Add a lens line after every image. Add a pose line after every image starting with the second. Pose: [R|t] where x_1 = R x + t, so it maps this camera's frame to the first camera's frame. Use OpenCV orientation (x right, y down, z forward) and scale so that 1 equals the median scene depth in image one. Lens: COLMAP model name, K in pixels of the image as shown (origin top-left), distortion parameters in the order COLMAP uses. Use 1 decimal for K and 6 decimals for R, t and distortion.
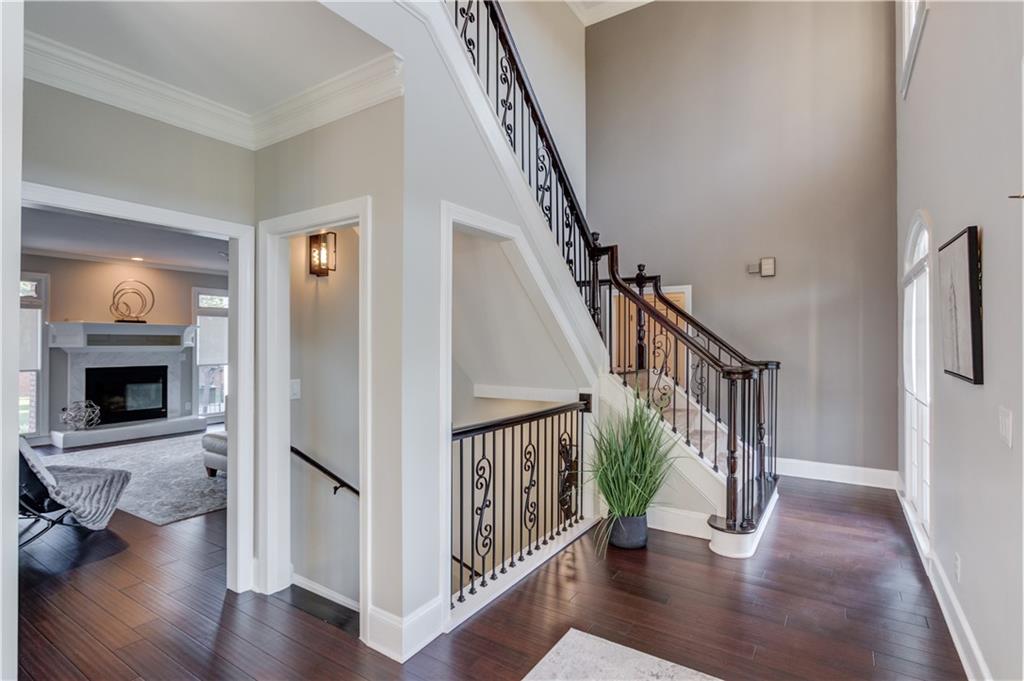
lens RADIAL K [[497.8, 0, 515.8], [0, 497.8, 338.6], [0, 0, 1]] dist [-0.008102, -0.000504]
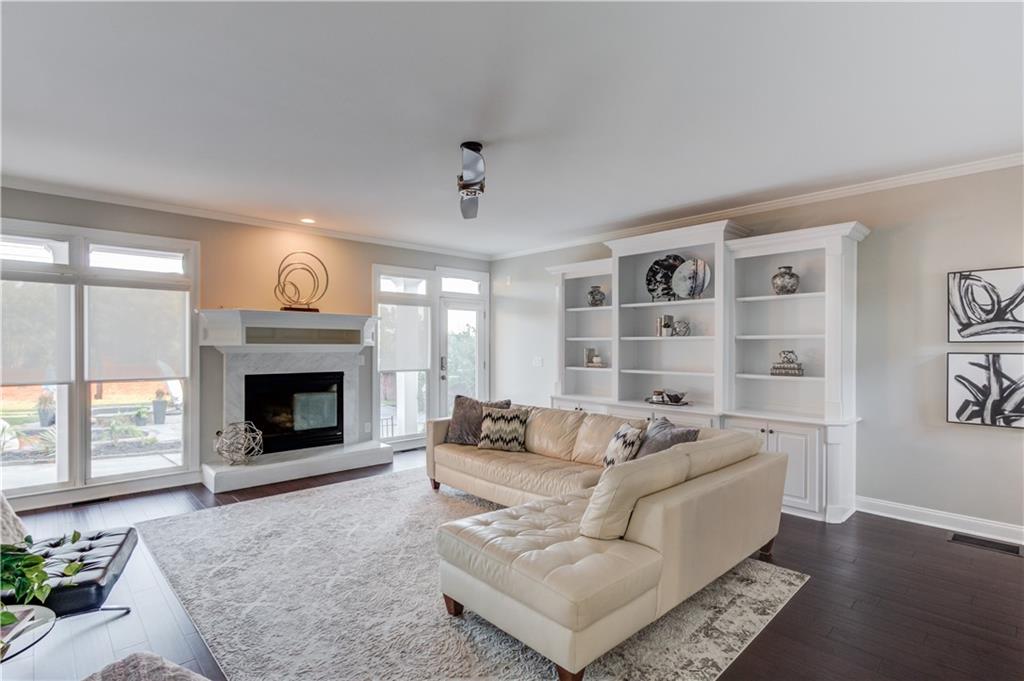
lens RADIAL K [[497.8, 0, 515.6], [0, 497.8, 343.0], [0, 0, 1]] dist [-0.008102, -0.000504]
pose [[0.971108, 0.002374, -0.238628, -0.310078], [-0.000789, 0.999977, 0.006738, 0.007924], [0.238638, -0.006355, 0.971088, 0.385444]]
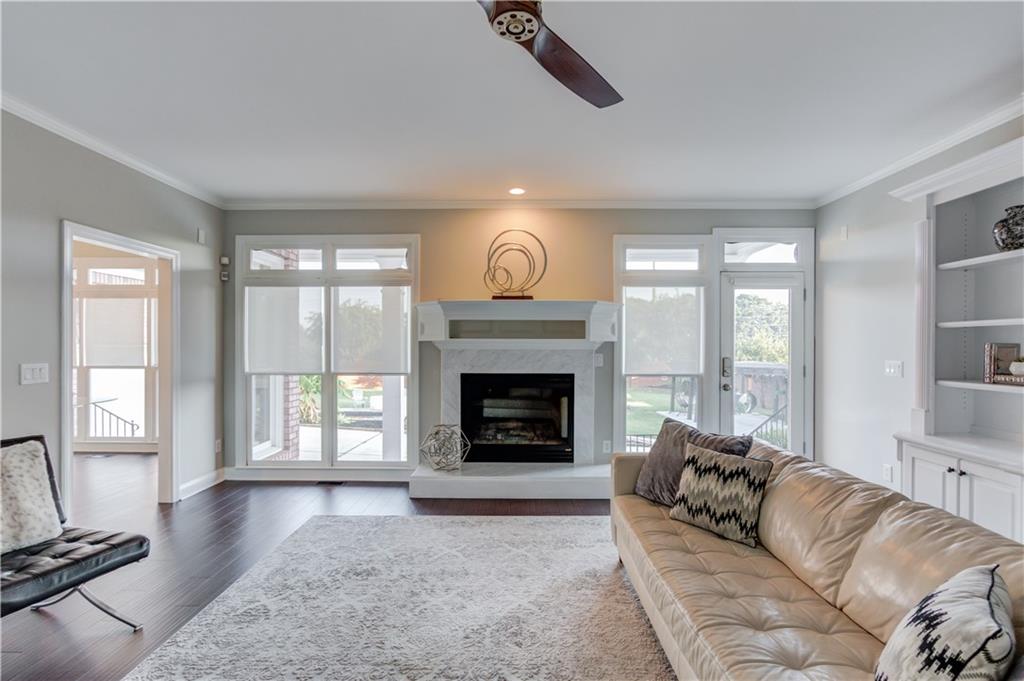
lens RADIAL K [[497.8, 0, 512.0], [0, 497.8, 346.1], [0, 0, 1]] dist [-0.008102, -0.000504]
pose [[0.534924, 0.001238, -0.844899, -0.269386], [0.006590, 0.999962, 0.005637, 0.020081], [0.844874, -0.008584, 0.534896, 0.682423]]
